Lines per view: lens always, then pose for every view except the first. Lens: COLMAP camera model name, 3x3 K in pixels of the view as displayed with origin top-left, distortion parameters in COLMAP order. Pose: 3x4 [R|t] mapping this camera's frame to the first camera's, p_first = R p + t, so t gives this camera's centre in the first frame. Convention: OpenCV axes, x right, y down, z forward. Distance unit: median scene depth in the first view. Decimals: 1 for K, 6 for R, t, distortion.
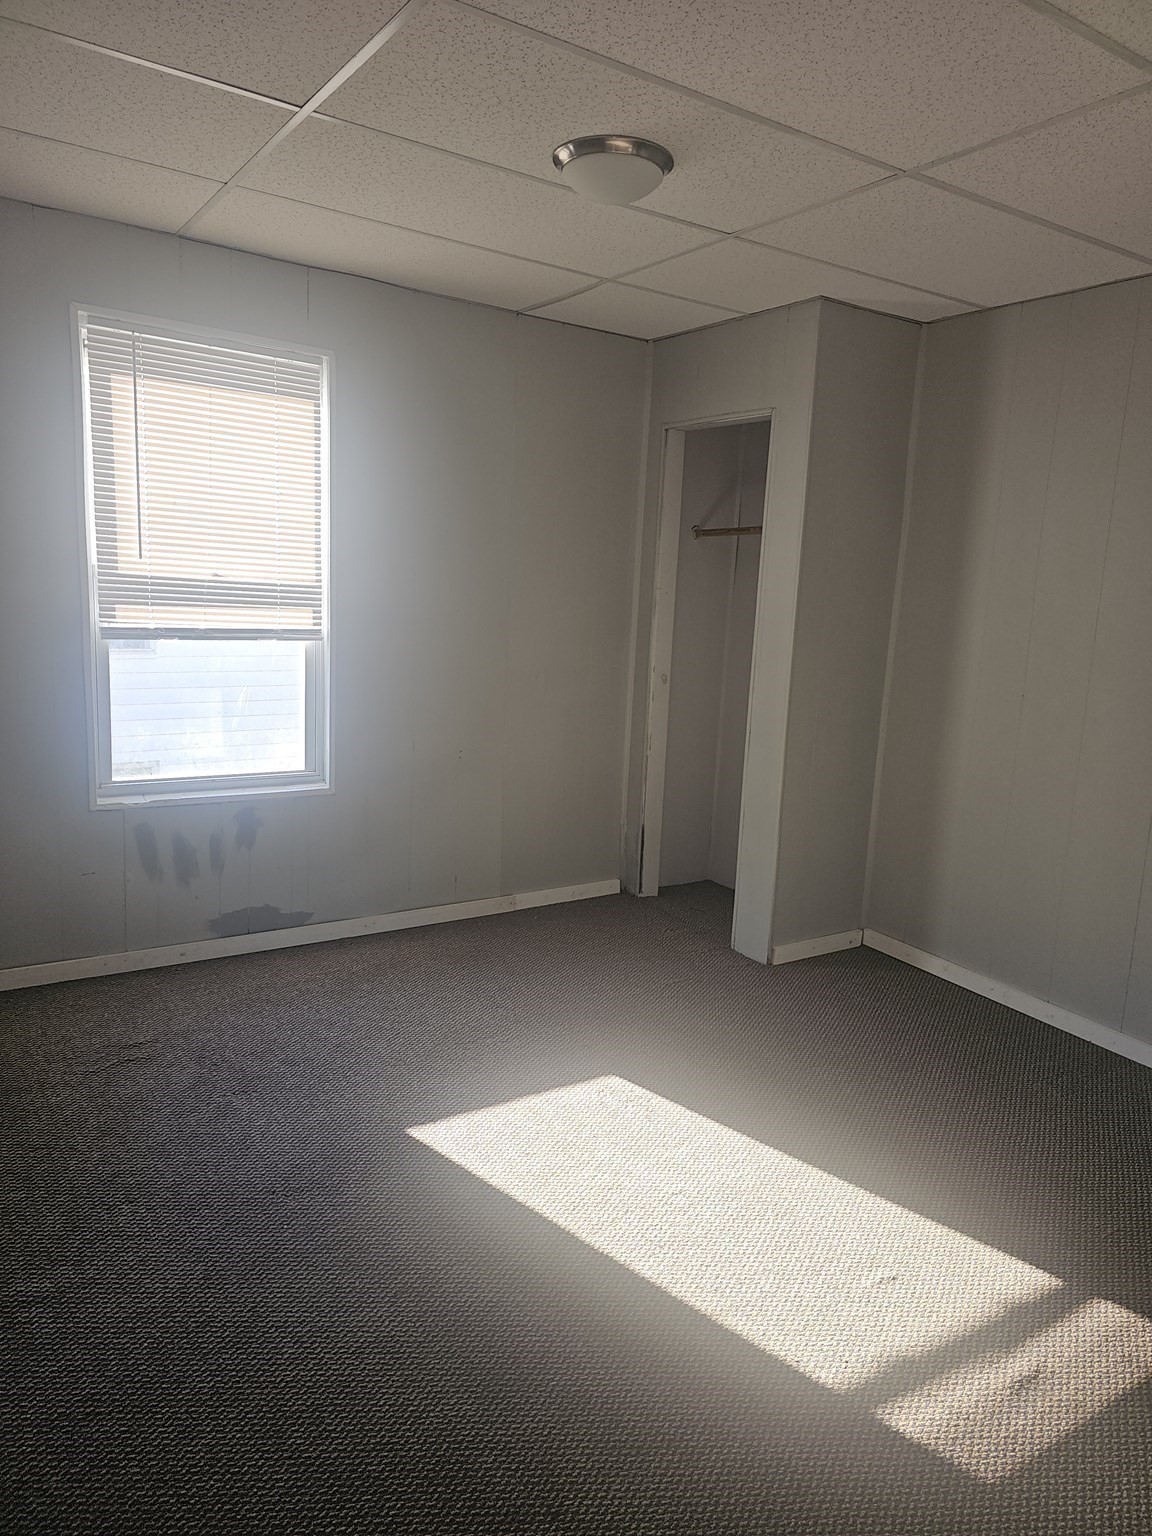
lens RADIAL K [[1044.7, 0, 555.7], [0, 1044.7, 776.7], [0, 0, 1]] dist [0.066947, -0.056027]
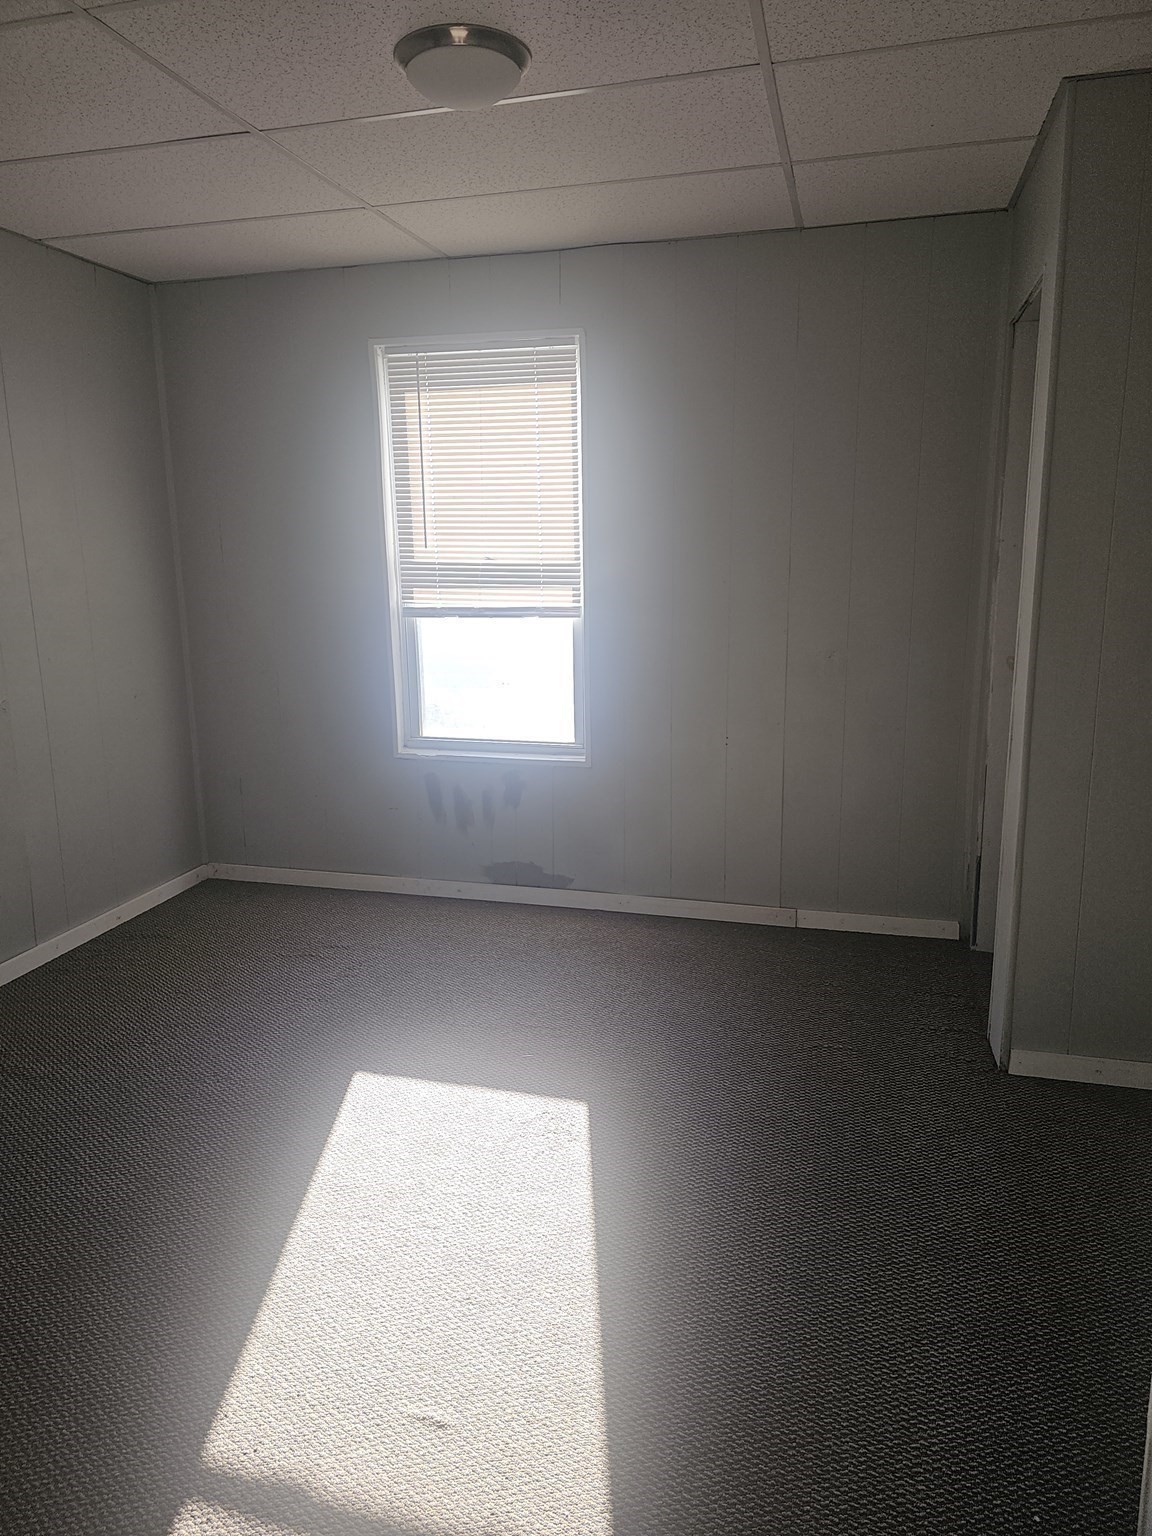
lens RADIAL K [[1021.8, 0, 592.9], [0, 1021.8, 790.9], [0, 0, 1]] dist [0.056215, -0.050462]
pose [[0.655416, 0.117682, -0.746044, 0.588014], [-0.099520, 0.992630, 0.069148, -0.033582], [0.748683, 0.028926, 0.662297, 0.371741]]
